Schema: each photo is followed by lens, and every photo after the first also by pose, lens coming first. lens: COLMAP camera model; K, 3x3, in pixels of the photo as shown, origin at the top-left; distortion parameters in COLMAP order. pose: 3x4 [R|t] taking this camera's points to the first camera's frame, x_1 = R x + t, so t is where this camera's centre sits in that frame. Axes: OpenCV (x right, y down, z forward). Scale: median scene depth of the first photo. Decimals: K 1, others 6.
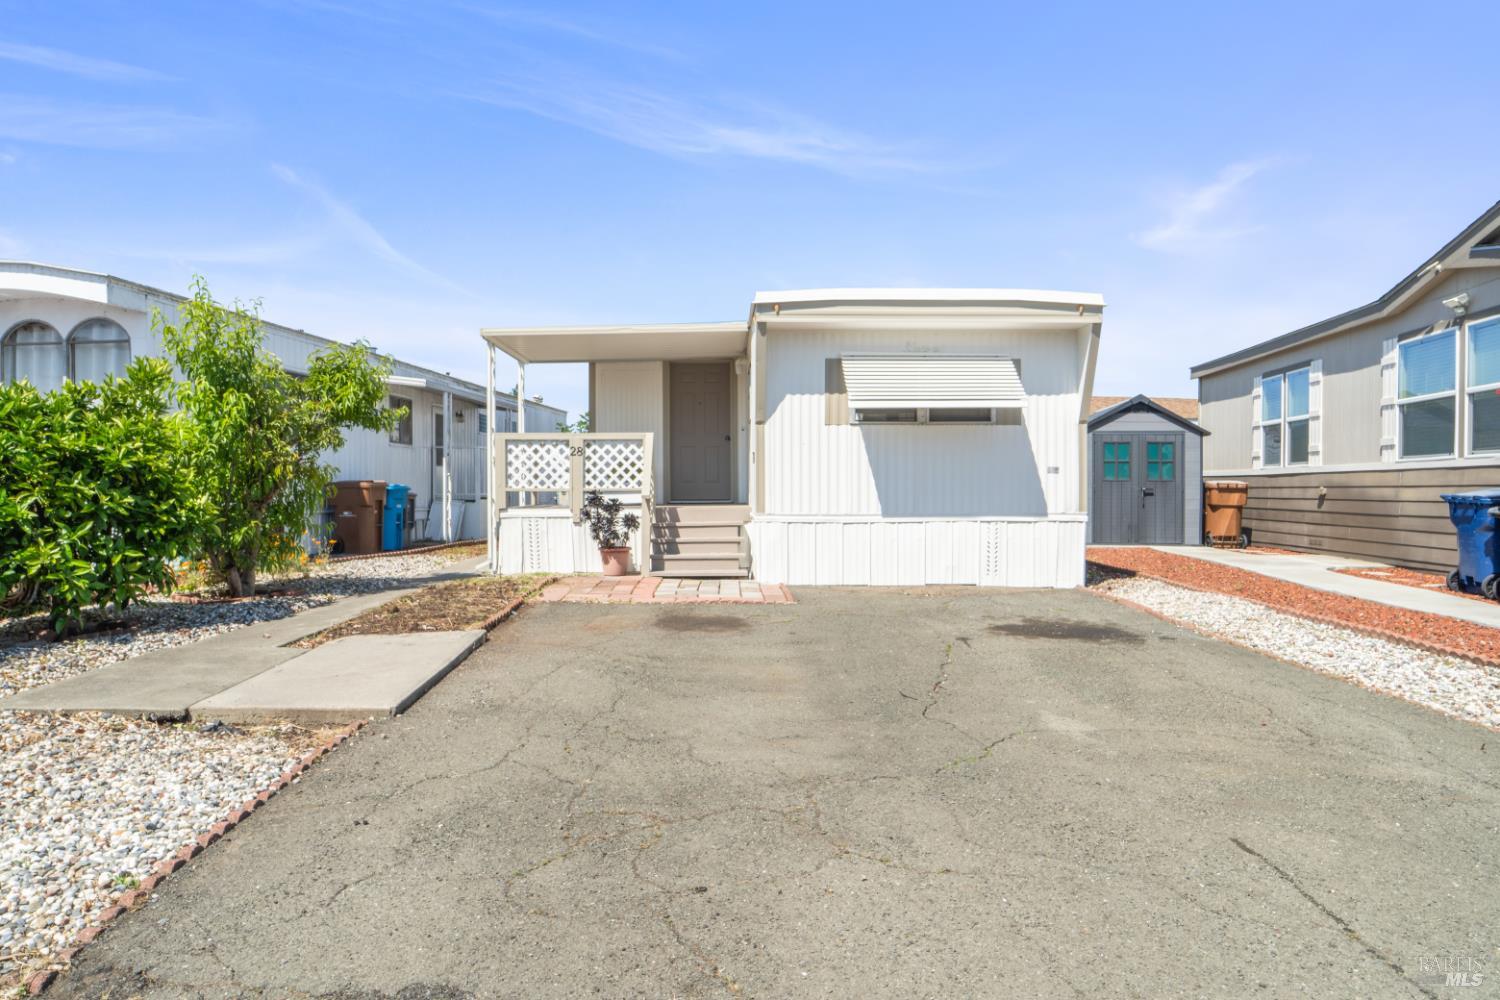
lens RADIAL K [[928.4, 0, 735.0], [0, 928.4, 499.3], [0, 0, 1]] dist [0.000136, -0.000001]
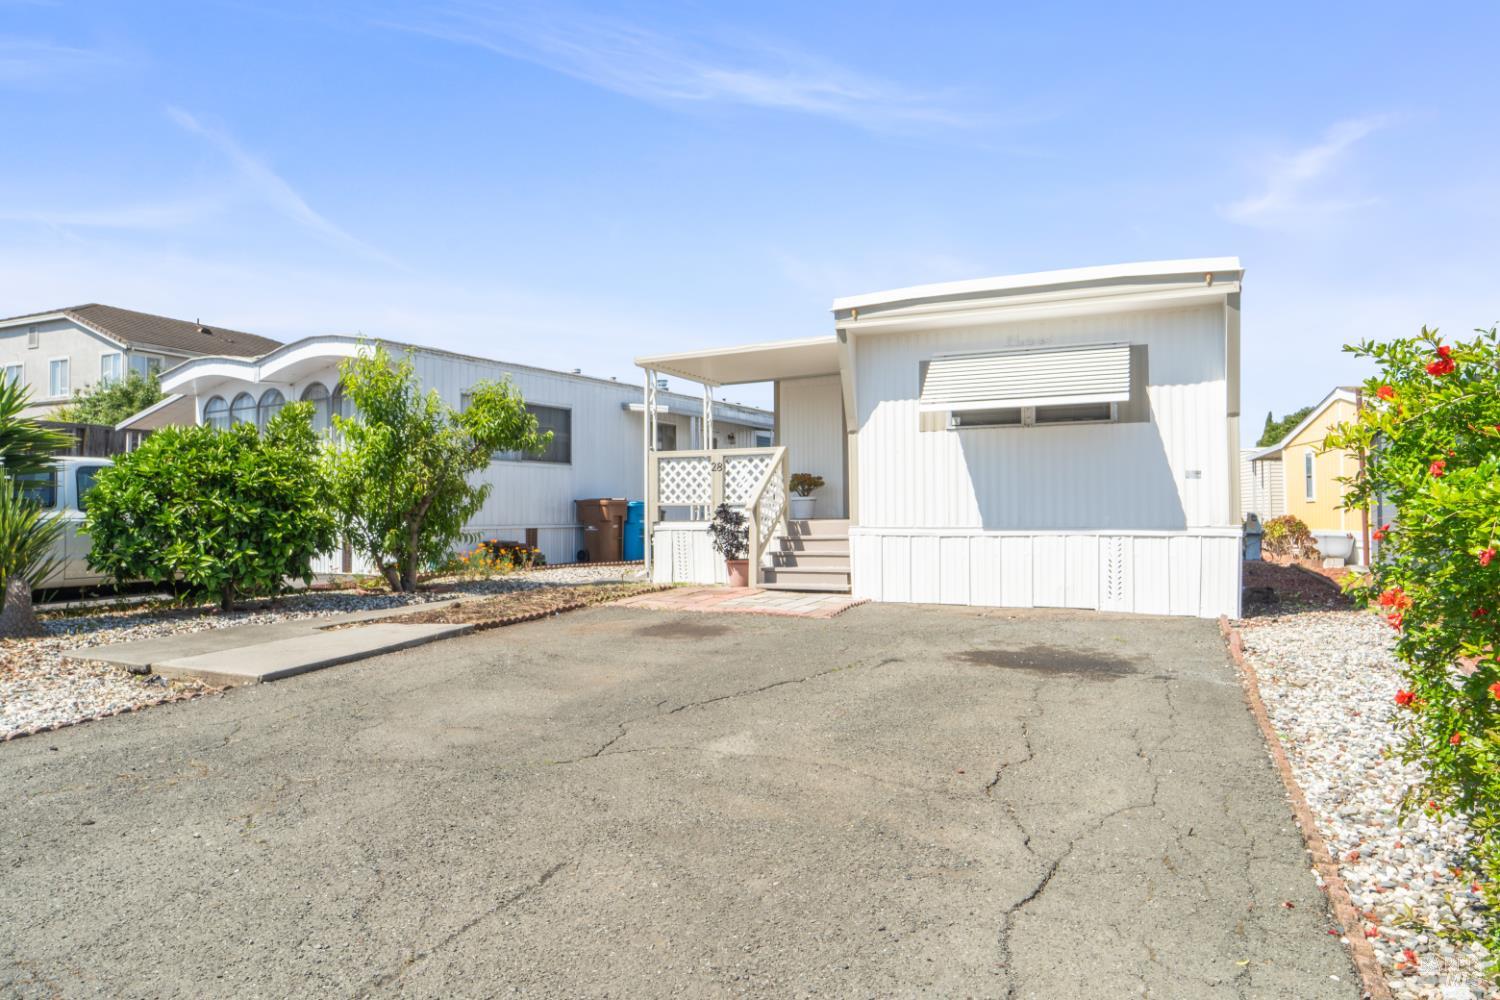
lens RADIAL K [[928.4, 0, 735.5], [0, 928.4, 501.4], [0, 0, 1]] dist [0.000136, -0.000001]
pose [[0.900820, -0.009692, -0.434084, 0.334885], [0.000969, 0.999793, -0.020313, 0.009134], [0.434192, 0.017877, 0.900643, 0.076349]]
